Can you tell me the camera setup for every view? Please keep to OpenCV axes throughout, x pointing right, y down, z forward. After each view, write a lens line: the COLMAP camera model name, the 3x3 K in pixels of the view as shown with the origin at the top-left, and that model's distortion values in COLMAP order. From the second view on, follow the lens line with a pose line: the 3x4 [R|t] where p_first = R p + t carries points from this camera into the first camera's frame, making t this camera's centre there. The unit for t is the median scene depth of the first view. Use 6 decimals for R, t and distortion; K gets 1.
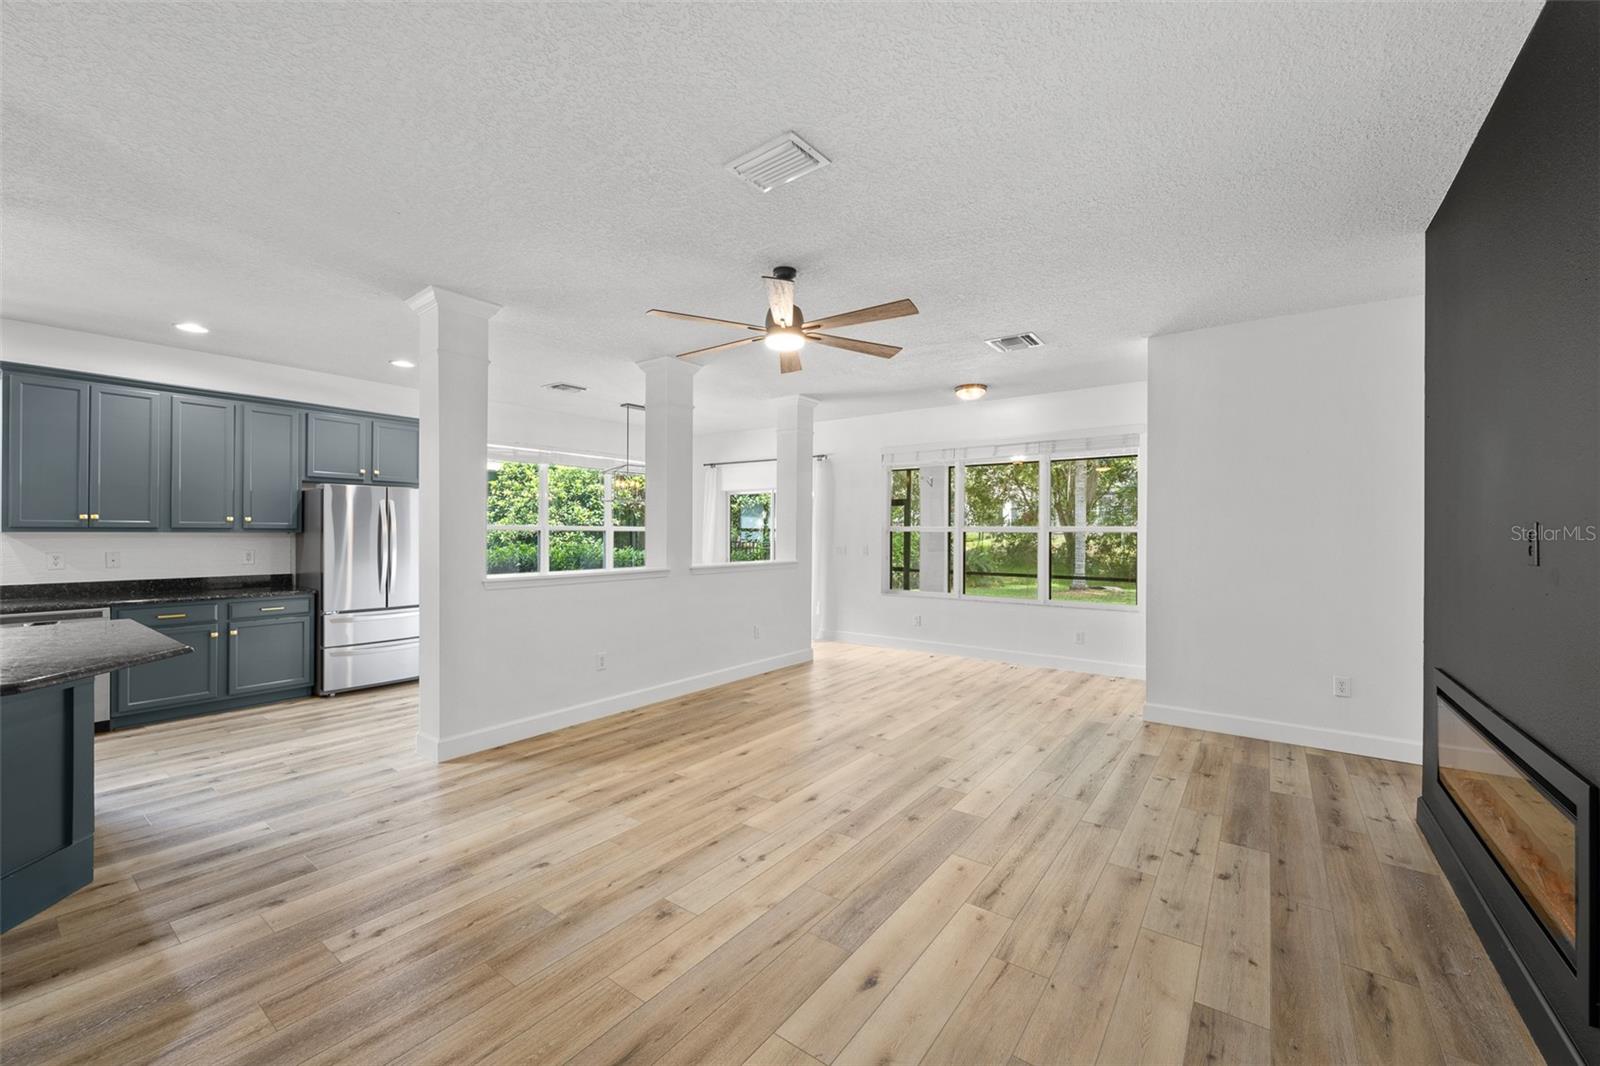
lens RADIAL K [[634.0, 0, 799.0], [0, 634.0, 527.1], [0, 0, 1]] dist [-0.001192, -0.000413]
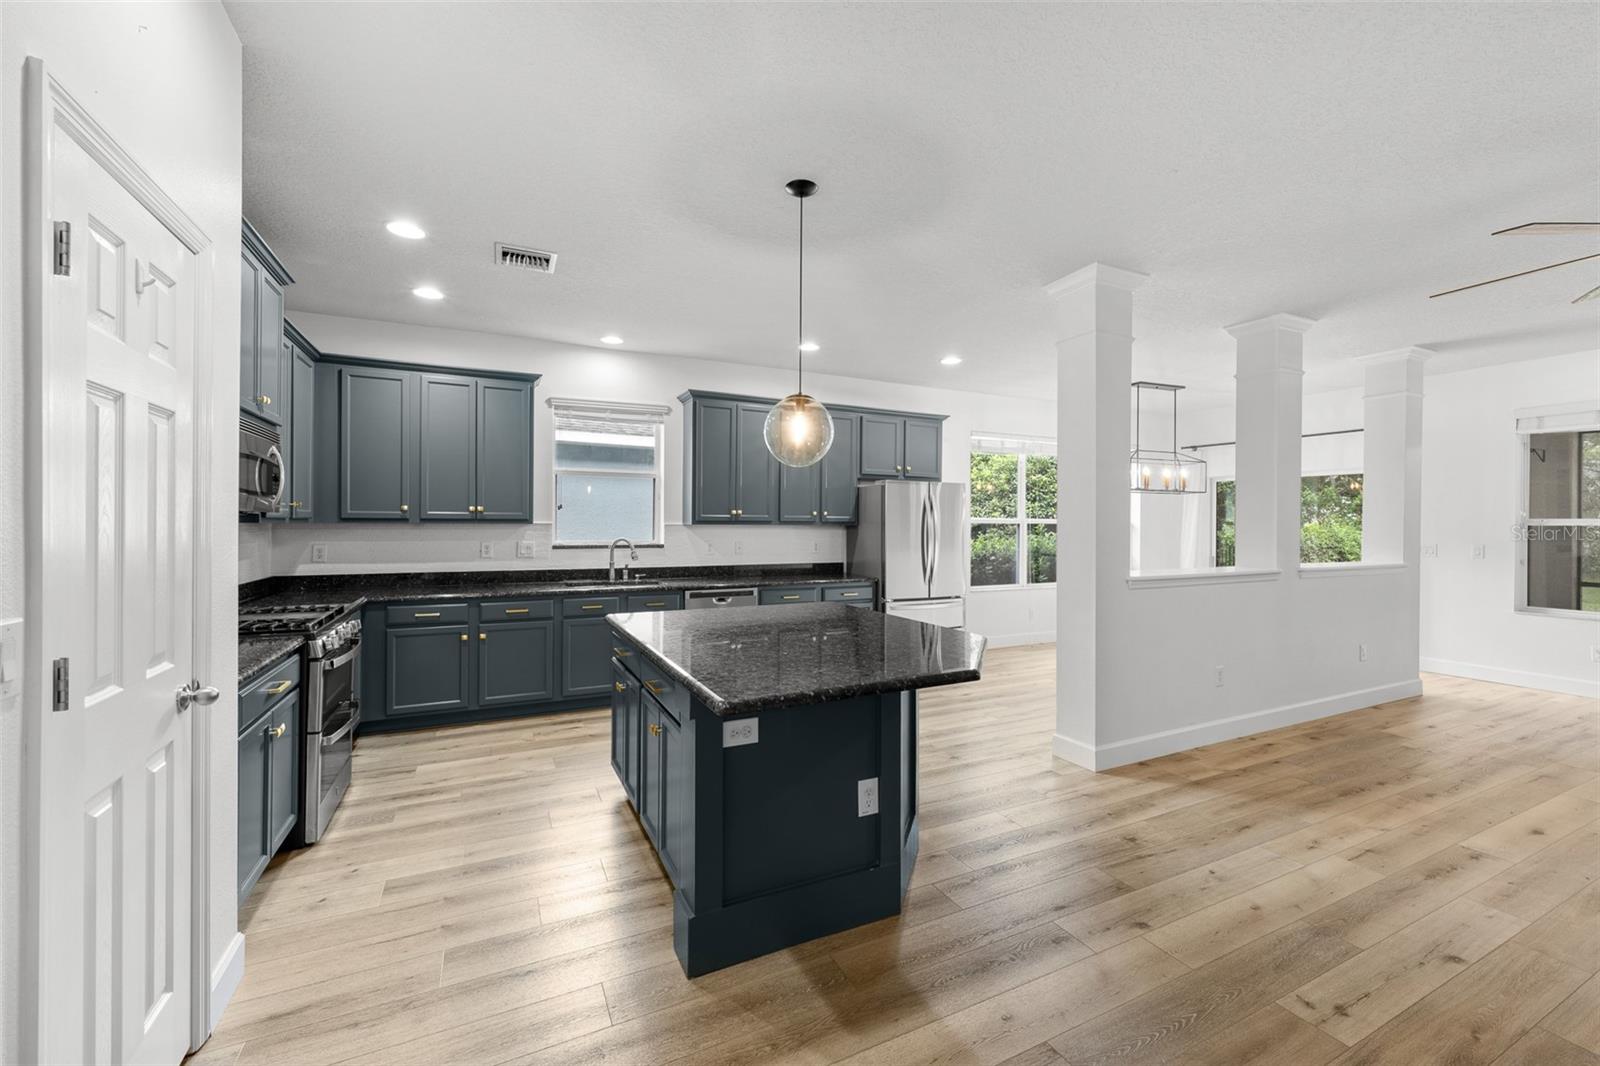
lens RADIAL K [[634.0, 0, 799.0], [0, 634.0, 527.1], [0, 0, 1]] dist [-0.001192, -0.000413]
pose [[0.885139, 0.003213, -0.465315, -0.510430], [0.001850, 0.999944, 0.010423, -0.000499], [0.465323, -0.010087, 0.885084, -0.029273]]
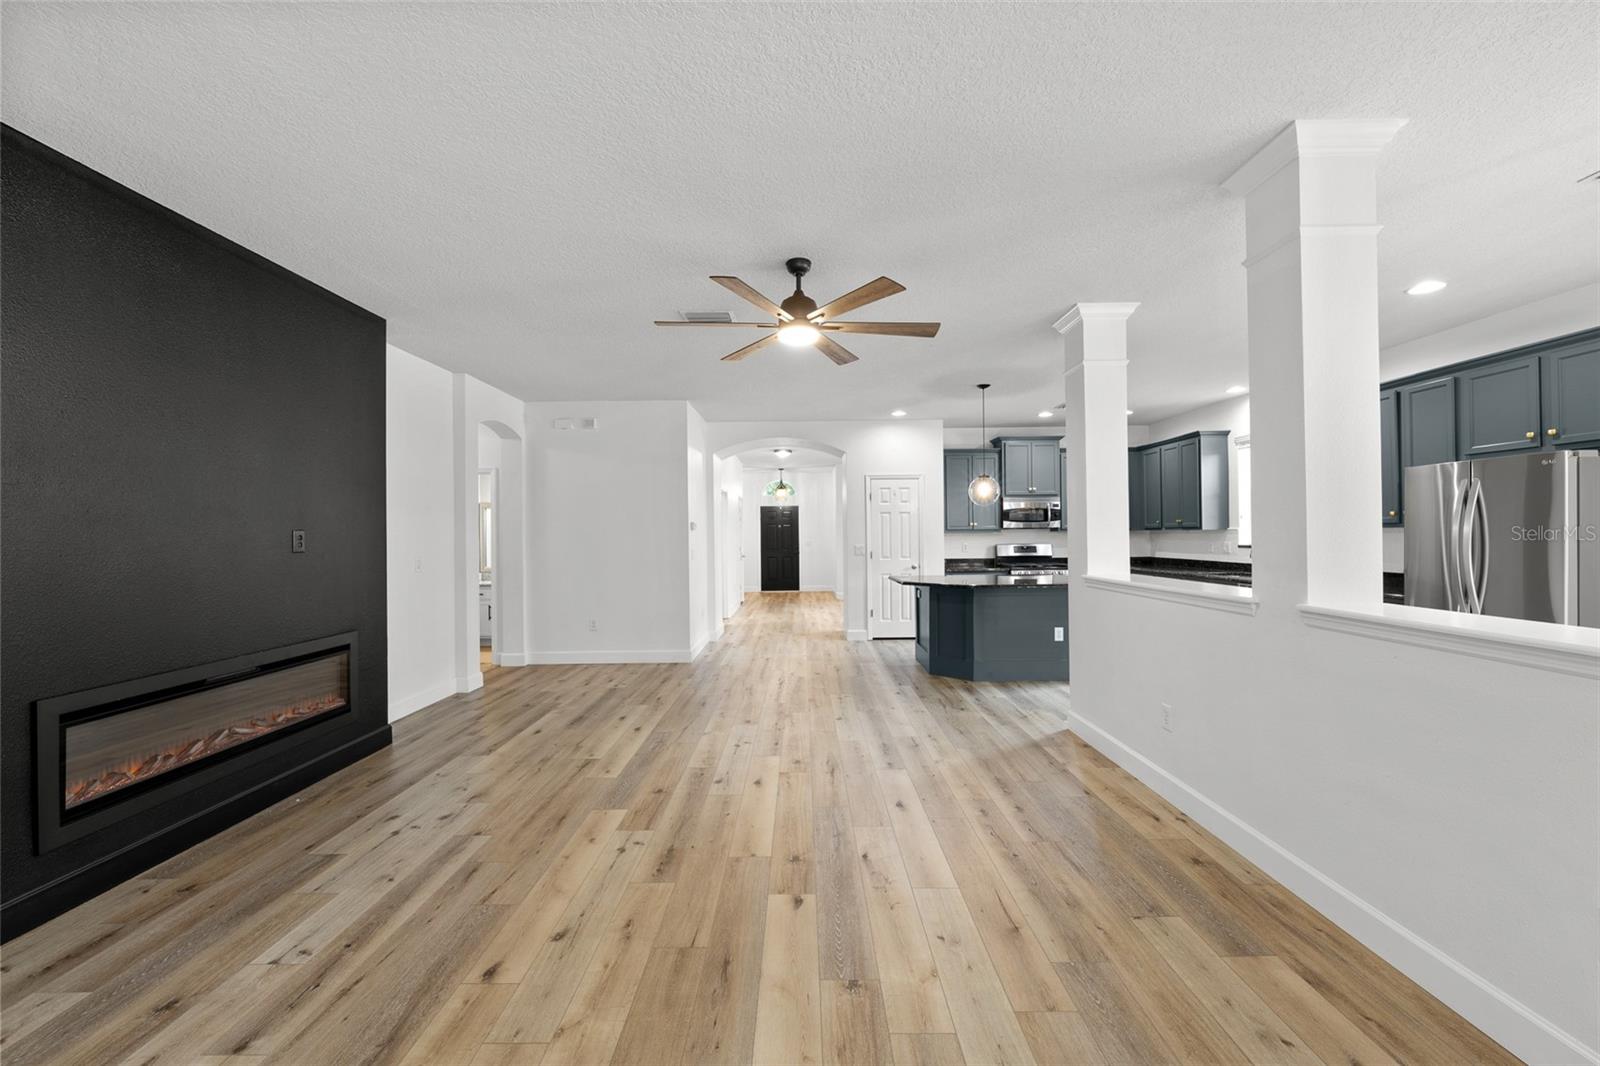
lens RADIAL K [[634.0, 0, 799.0], [0, 634.0, 527.1], [0, 0, 1]] dist [-0.001192, -0.000413]
pose [[-0.807141, -0.001429, -0.590357, 0.501240], [0.013529, 0.999690, -0.020917, 0.020322], [0.590204, -0.024870, -0.806871, 1.616120]]
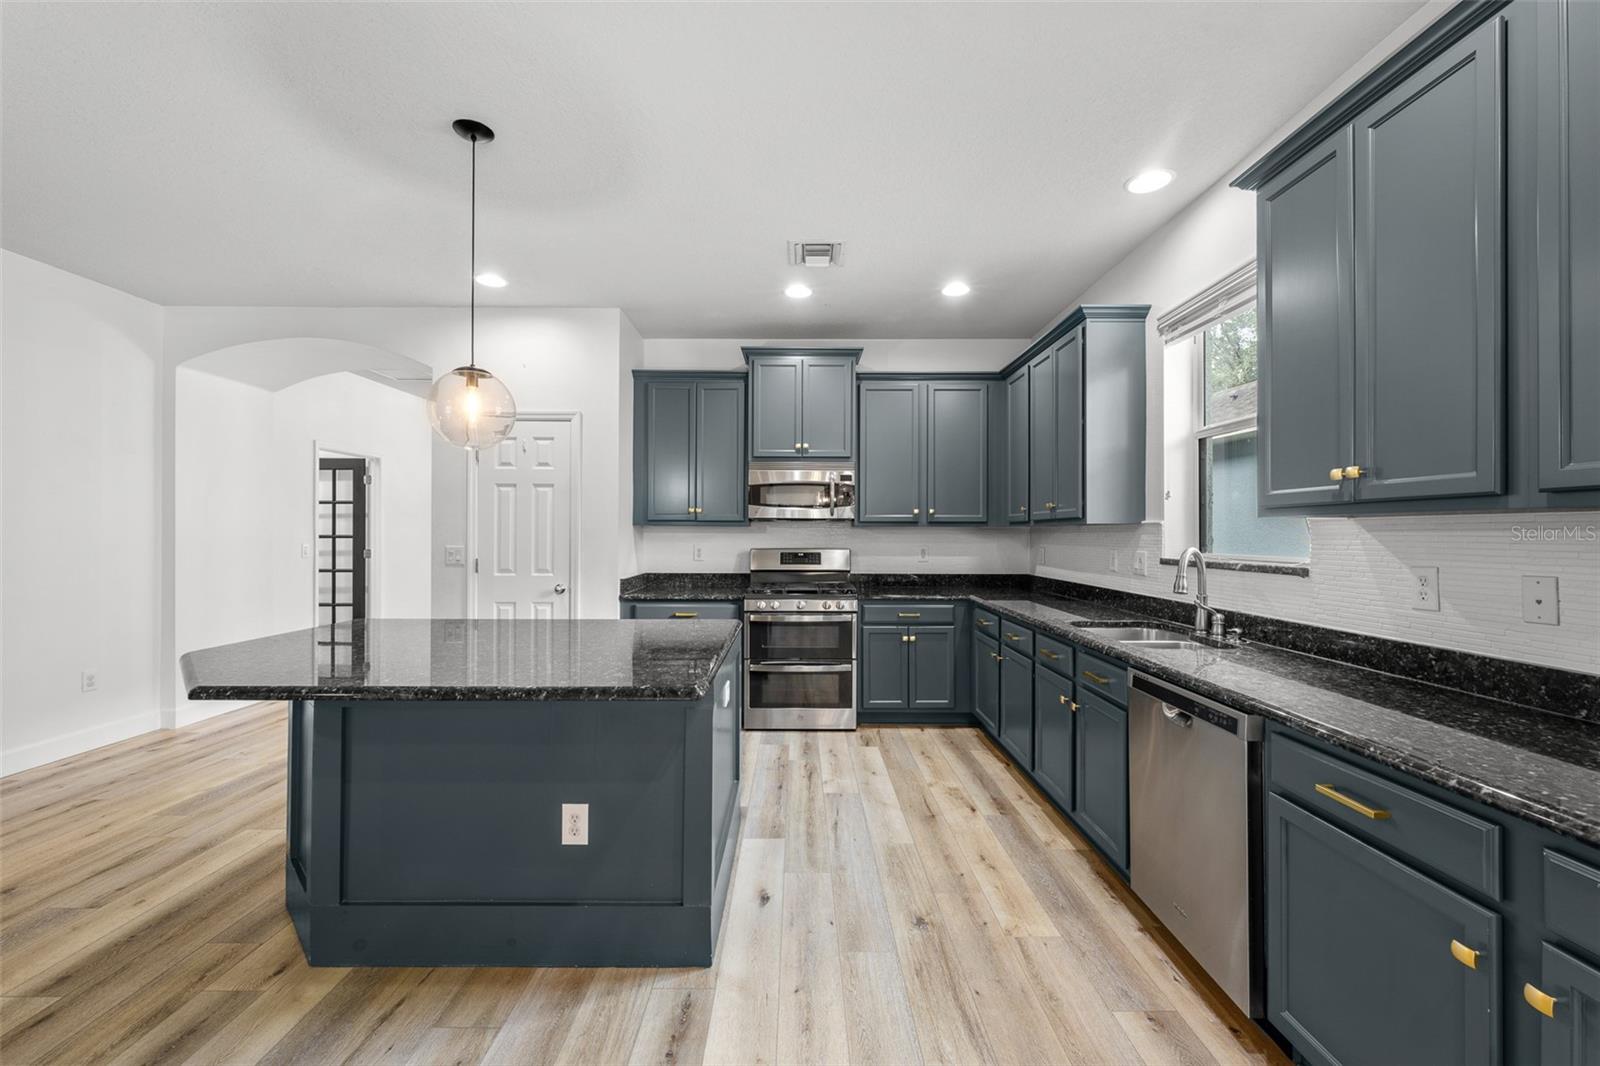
lens RADIAL K [[634.0, 0, 799.0], [0, 634.0, 527.1], [0, 0, 1]] dist [-0.001192, -0.000413]
pose [[-0.801059, -0.012190, -0.598461, -0.723148], [-0.001516, 0.999831, -0.018336, 0.026084], [0.598583, -0.013781, -0.800942, 1.268945]]
